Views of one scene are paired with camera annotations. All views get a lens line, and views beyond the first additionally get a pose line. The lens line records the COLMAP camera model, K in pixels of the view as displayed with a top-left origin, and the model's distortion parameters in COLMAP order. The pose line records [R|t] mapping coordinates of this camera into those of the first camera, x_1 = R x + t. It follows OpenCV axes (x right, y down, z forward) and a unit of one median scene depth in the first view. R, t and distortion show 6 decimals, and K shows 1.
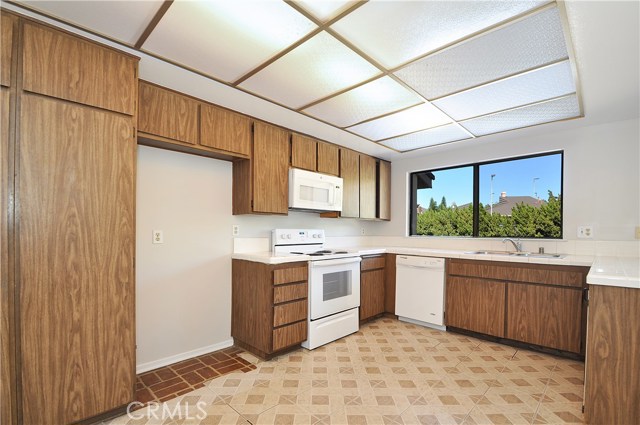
lens RADIAL K [[300.4, 0, 320.9], [0, 300.4, 225.9], [0, 0, 1]] dist [0.000944, -0.014215]
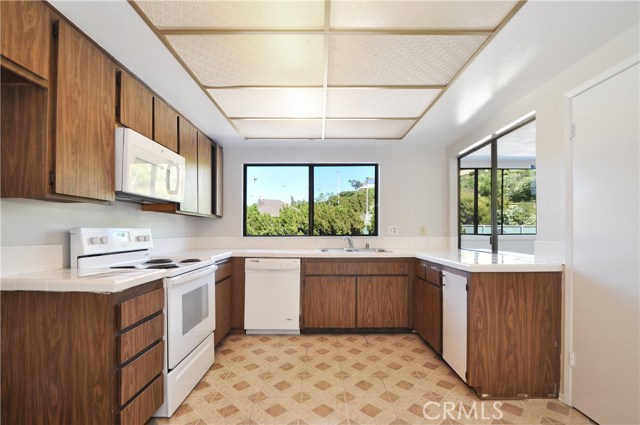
lens RADIAL K [[300.4, 0, 320.9], [0, 300.4, 225.9], [0, 0, 1]] dist [0.000944, -0.014215]
pose [[0.713947, 0.004307, 0.700187, -0.225726], [-0.007280, 0.999973, 0.001272, 0.002768], [-0.700162, -0.006005, 0.713959, 0.289600]]
